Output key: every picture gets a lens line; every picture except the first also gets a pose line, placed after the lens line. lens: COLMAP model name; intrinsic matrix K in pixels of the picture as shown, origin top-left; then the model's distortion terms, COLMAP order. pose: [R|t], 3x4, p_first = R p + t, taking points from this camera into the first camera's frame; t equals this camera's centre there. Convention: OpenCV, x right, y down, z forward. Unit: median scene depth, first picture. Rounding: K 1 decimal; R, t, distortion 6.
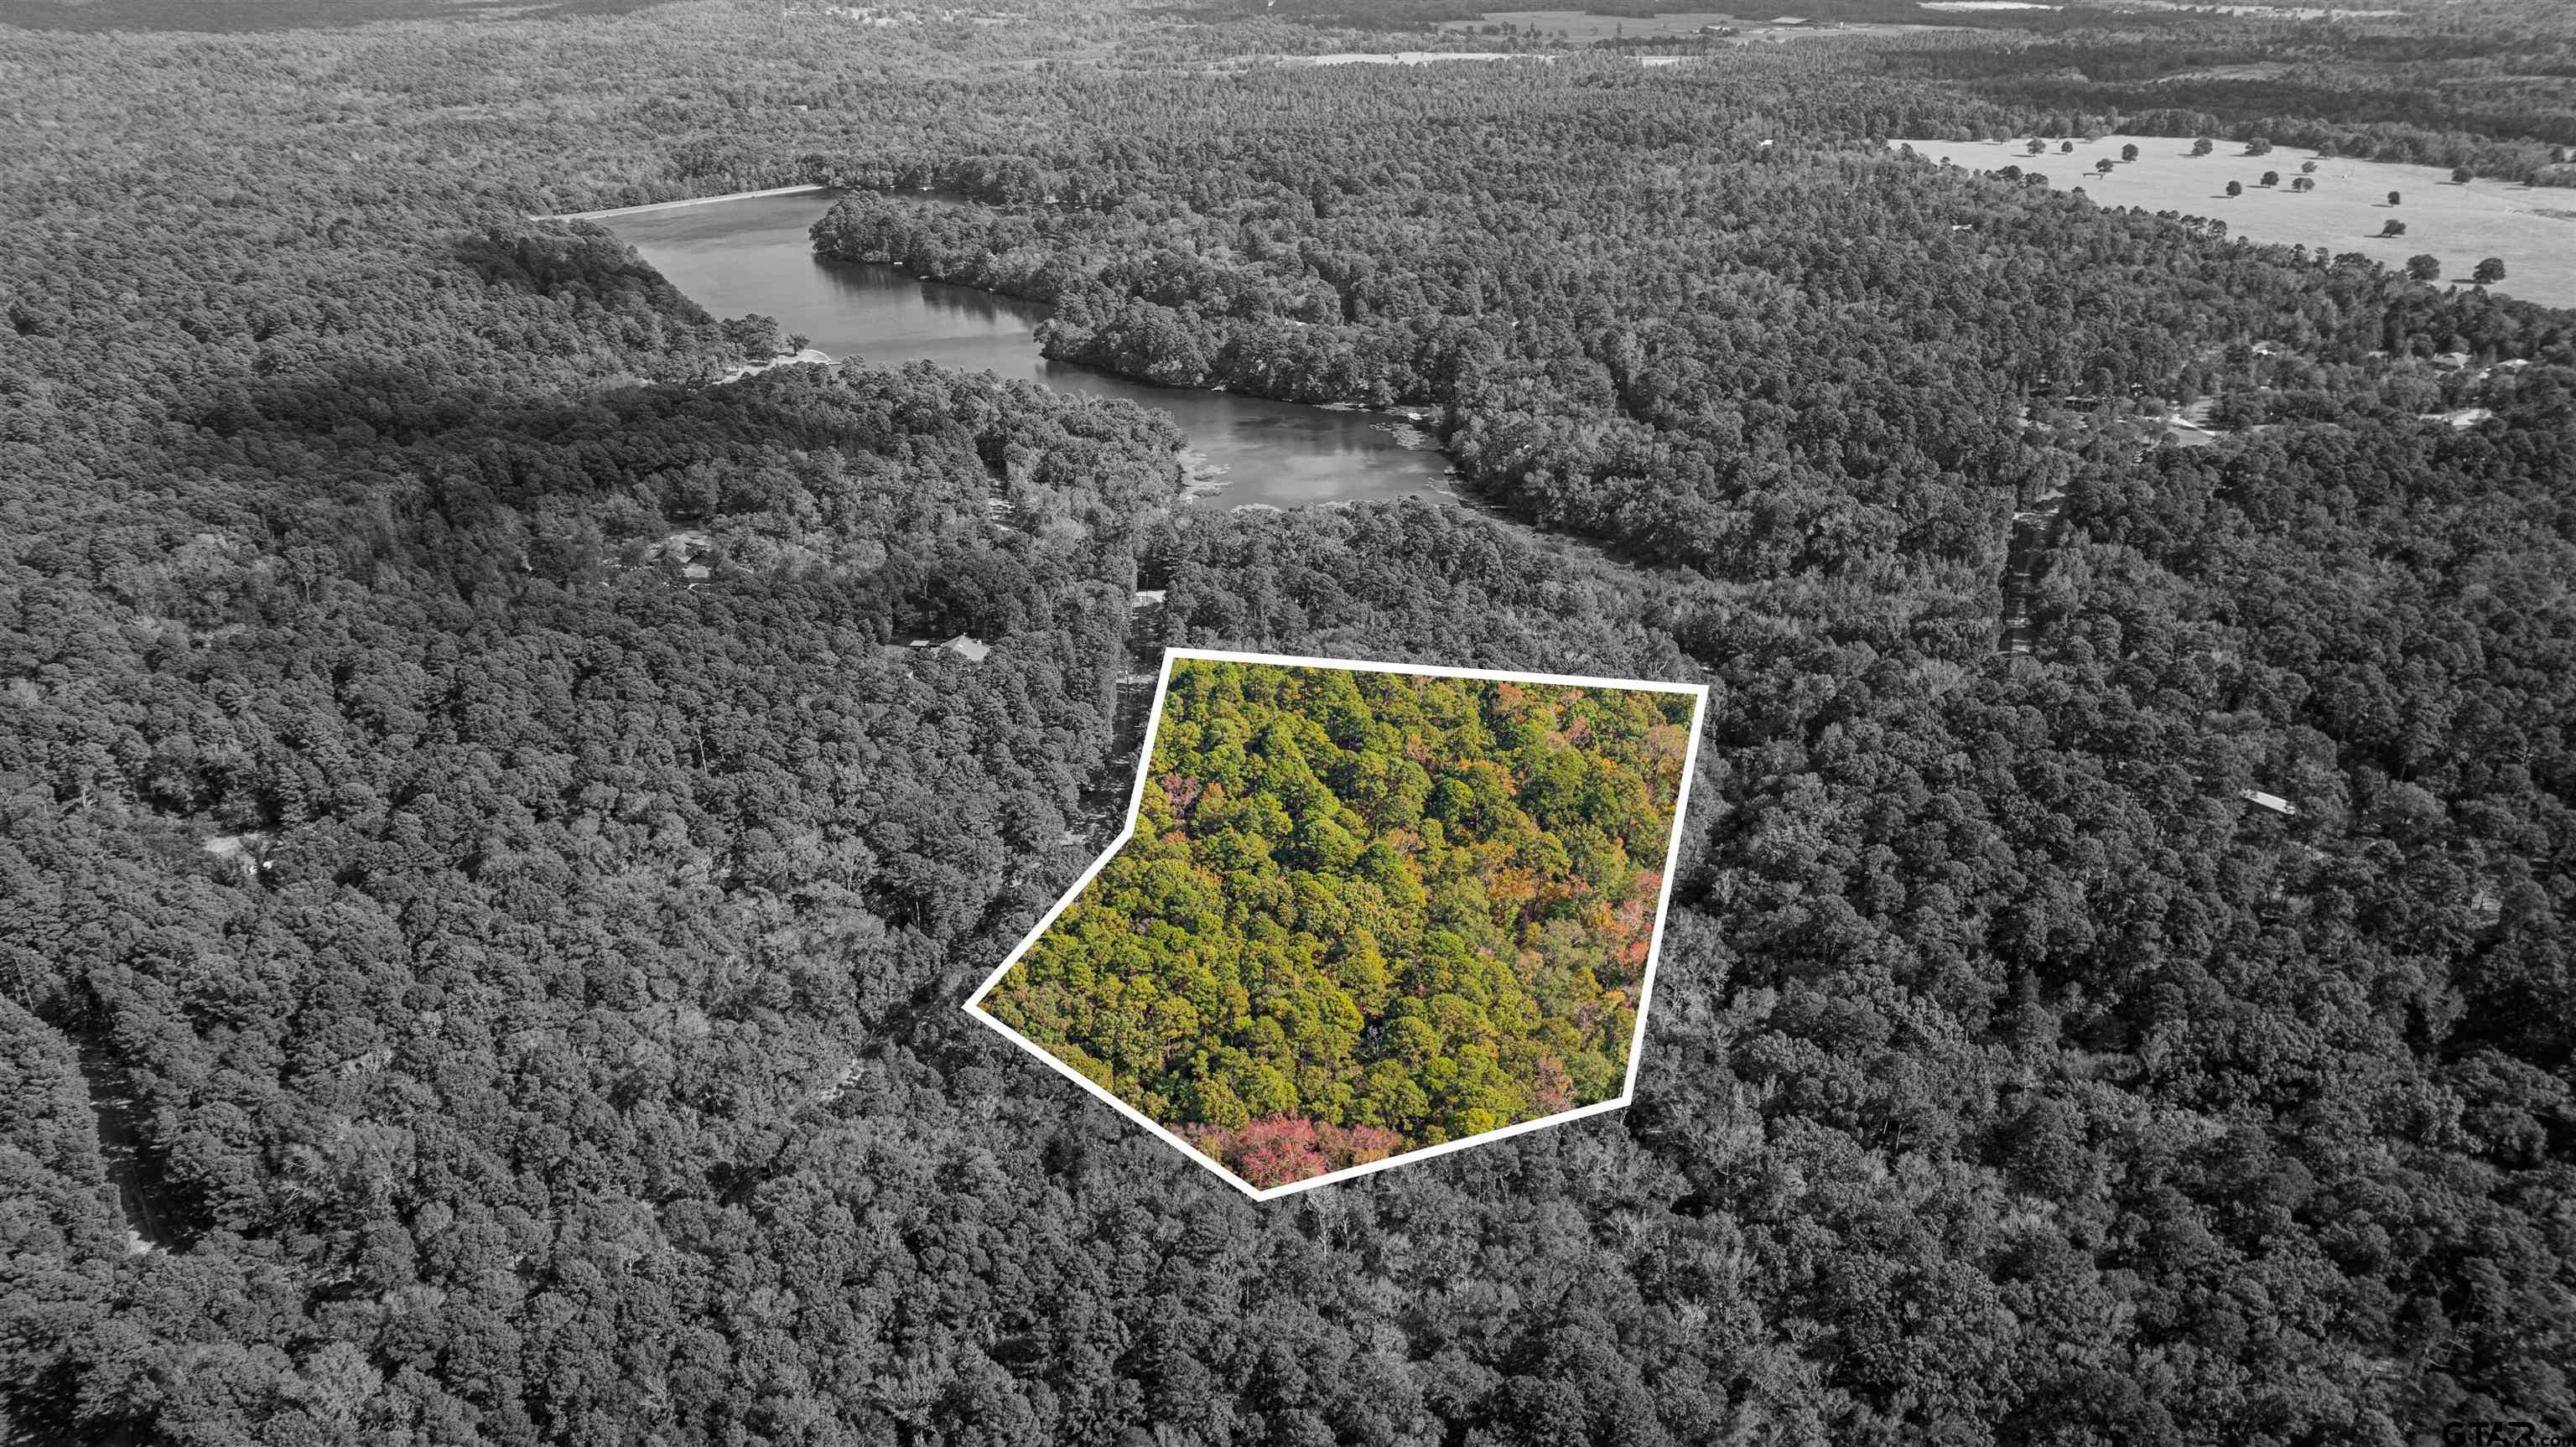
lens RADIAL K [[1733.0, 0, 1285.9], [0, 1733.0, 780.2], [0, 0, 1]] dist [-0.006594, -0.002519]
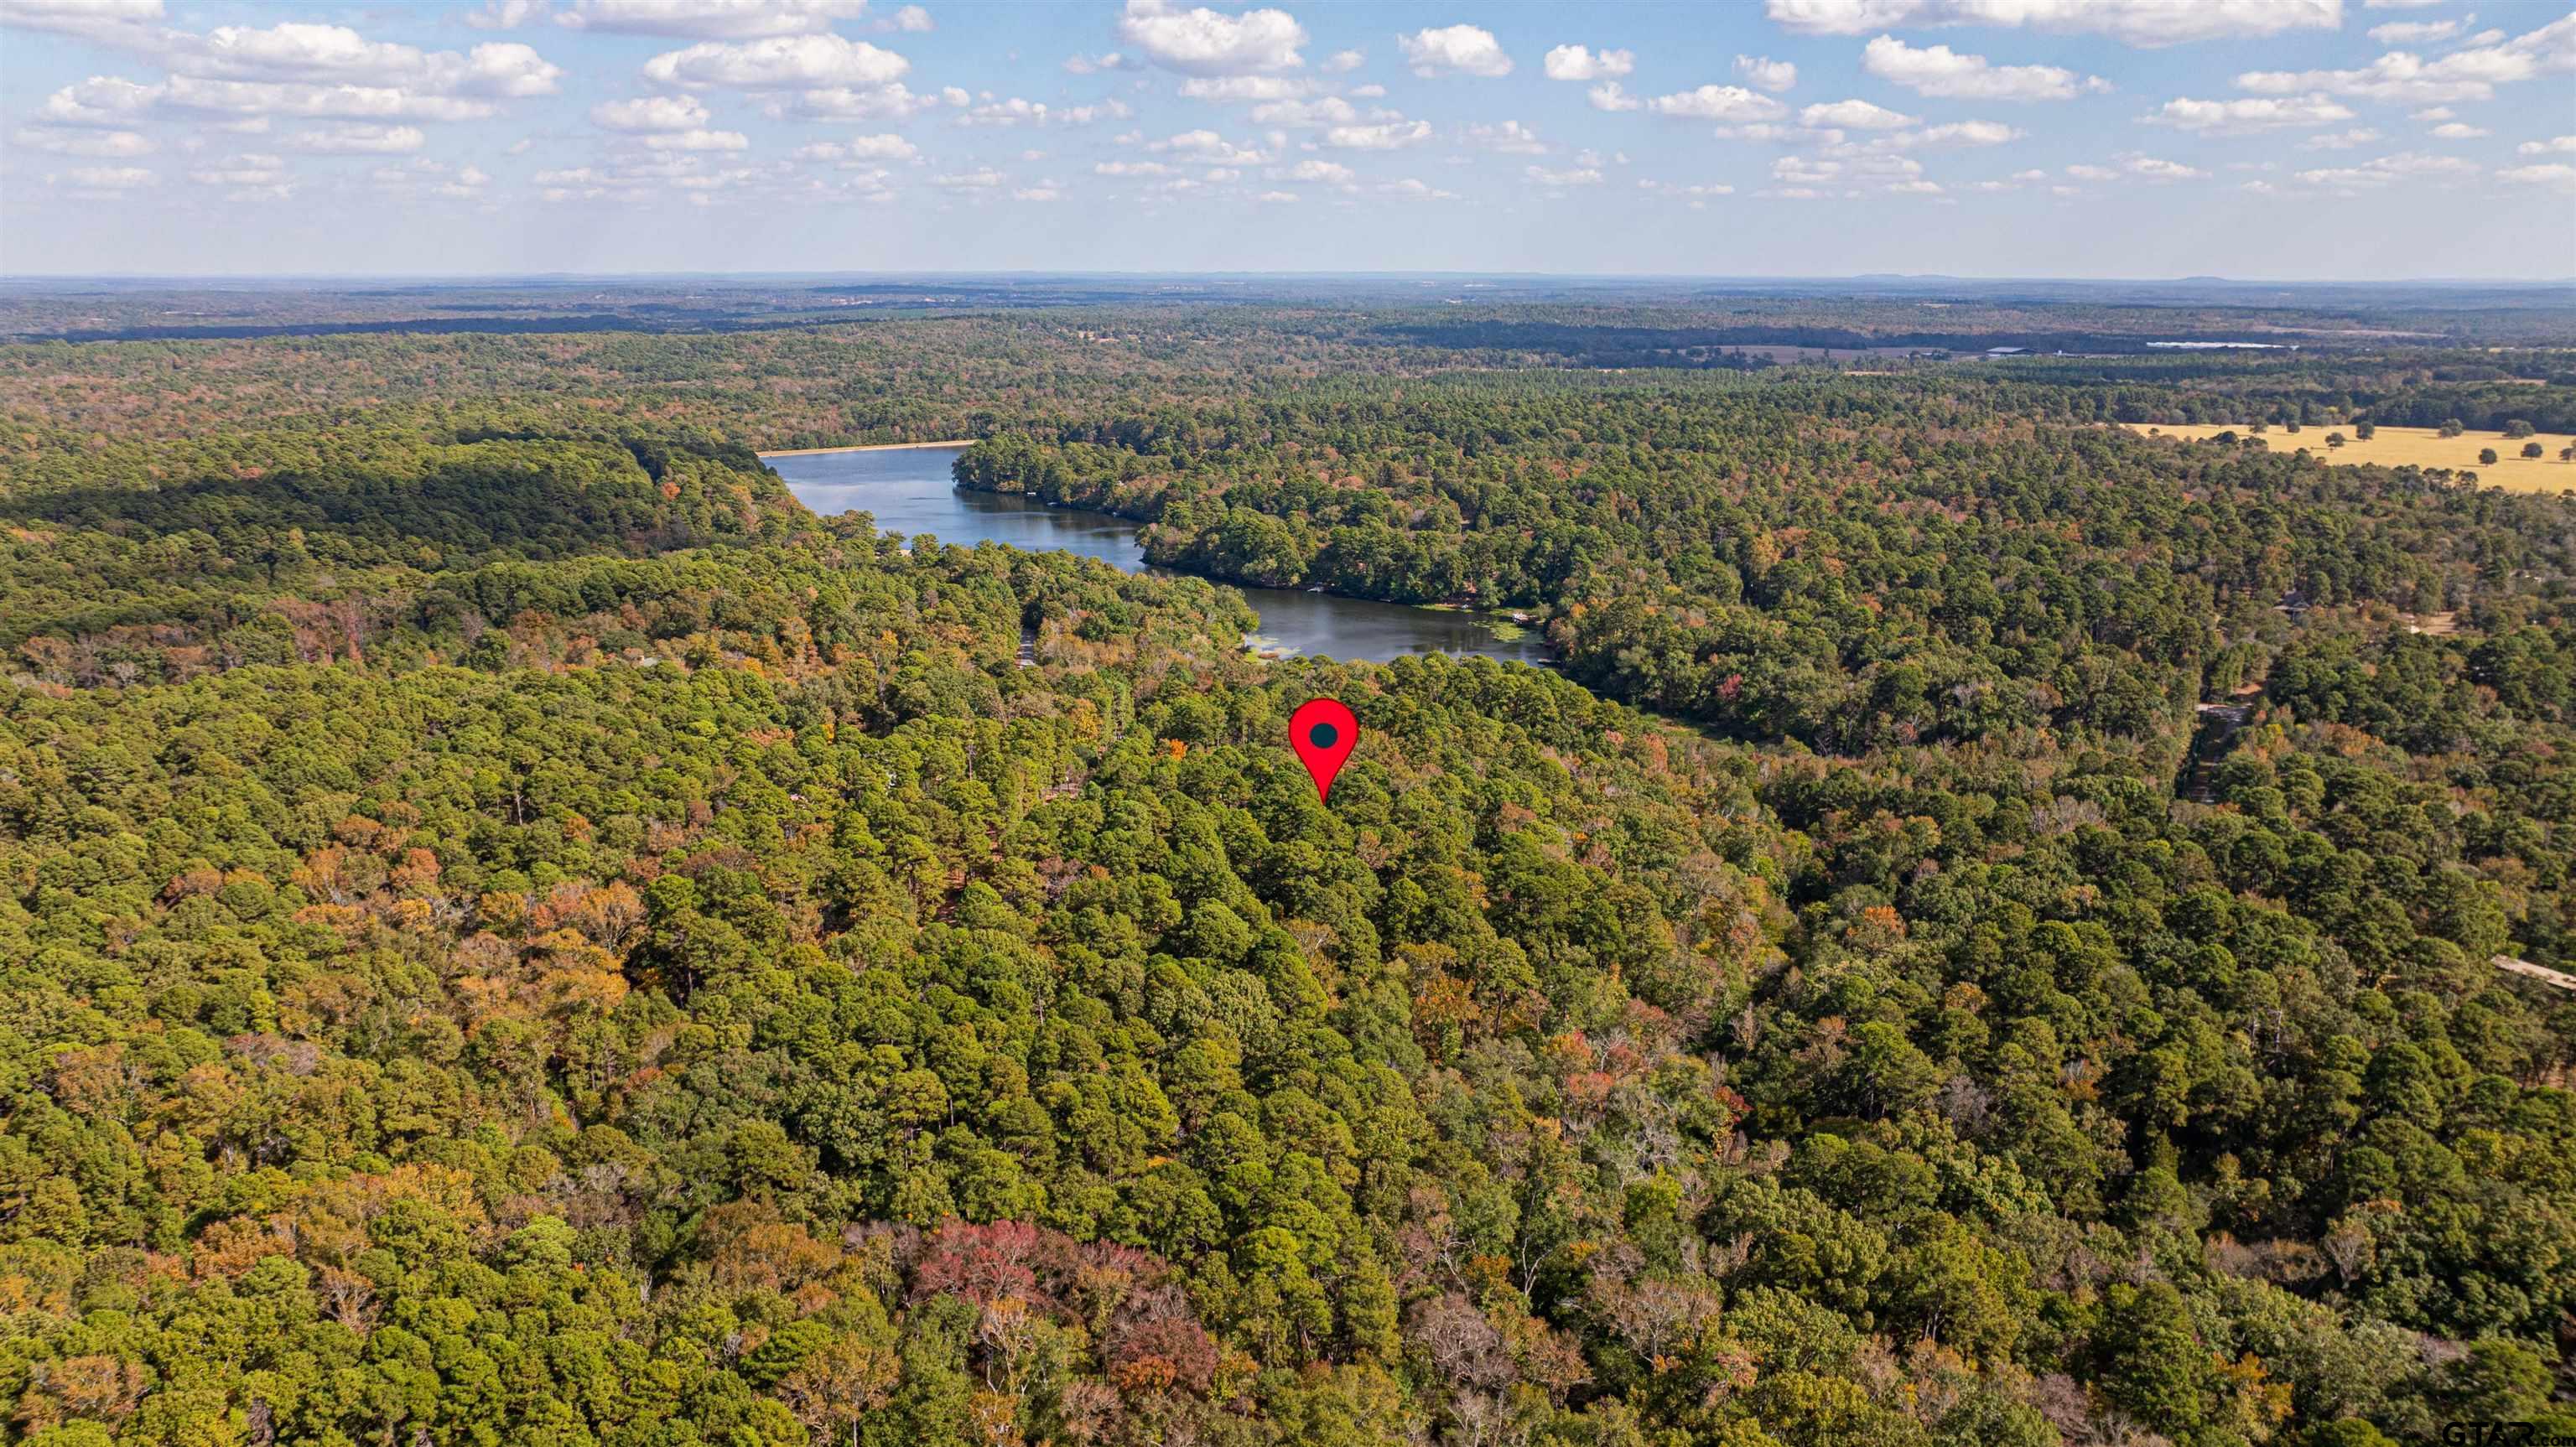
lens RADIAL K [[1814.7, 0, 1259.4], [0, 1814.7, 722.5], [0, 0, 1]] dist [-0.039975, 0.054838]
pose [[0.991975, 0.046397, -0.117615, 0.121660], [-0.069470, 0.977247, -0.200403, 0.095510], [0.105641, 0.206965, 0.972628, 0.187380]]
